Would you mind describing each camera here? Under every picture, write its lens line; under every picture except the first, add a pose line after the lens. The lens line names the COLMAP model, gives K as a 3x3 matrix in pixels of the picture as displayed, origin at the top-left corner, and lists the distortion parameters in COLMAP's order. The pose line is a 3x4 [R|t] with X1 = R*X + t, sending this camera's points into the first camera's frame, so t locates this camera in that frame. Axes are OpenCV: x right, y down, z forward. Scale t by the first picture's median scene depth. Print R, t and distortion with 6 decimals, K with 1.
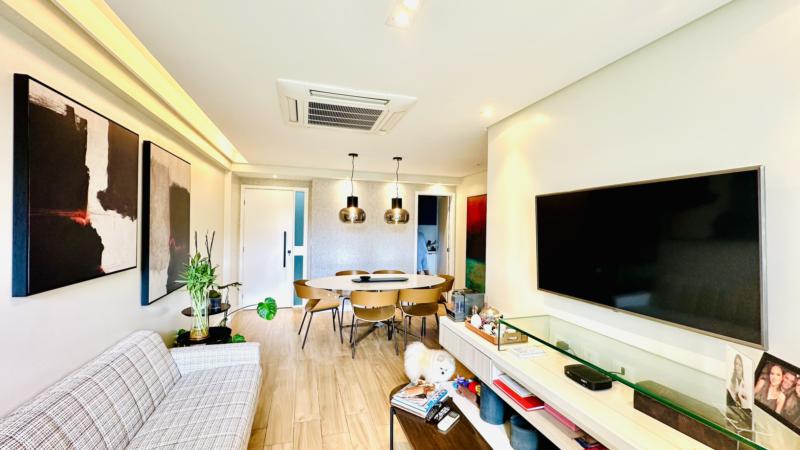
lens RADIAL K [[315.6, 0, 397.7], [0, 315.6, 225.4], [0, 0, 1]] dist [-0.002303, 0.000087]
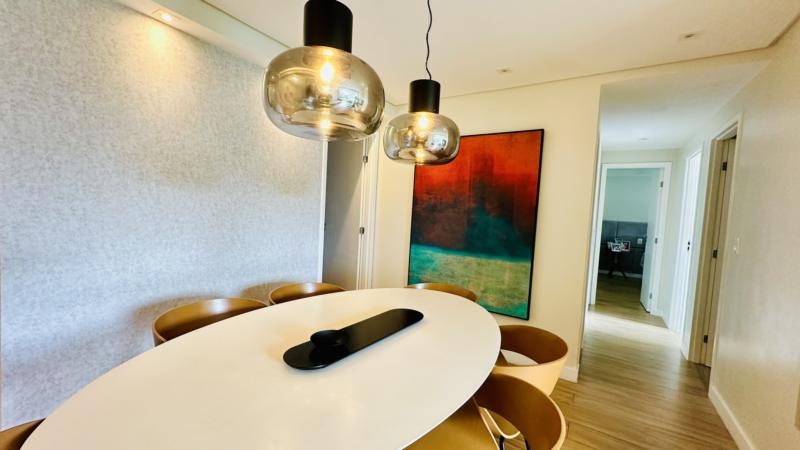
lens RADIAL K [[315.6, 0, 399.2], [0, 315.6, 225.7], [0, 0, 1]] dist [-0.002303, 0.000087]
pose [[0.779546, -0.007478, 0.626300, -0.429101], [-0.043127, 0.996915, 0.065583, 0.078310], [-0.624858, -0.078135, 0.776818, 1.420080]]
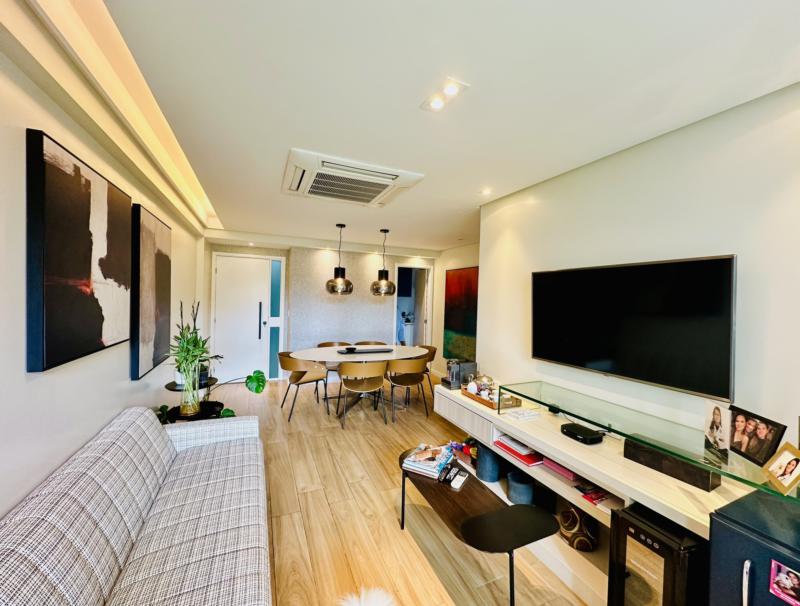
lens RADIAL K [[318.8, 0, 400.6], [0, 318.8, 302.5], [0, 0, 1]] dist [-0.000368, -0.000532]
pose [[0.991763, 0.009503, 0.127737, -0.148118], [-0.012003, 0.999751, 0.018816, -0.004742], [-0.127526, -0.020194, 0.991630, -0.037540]]
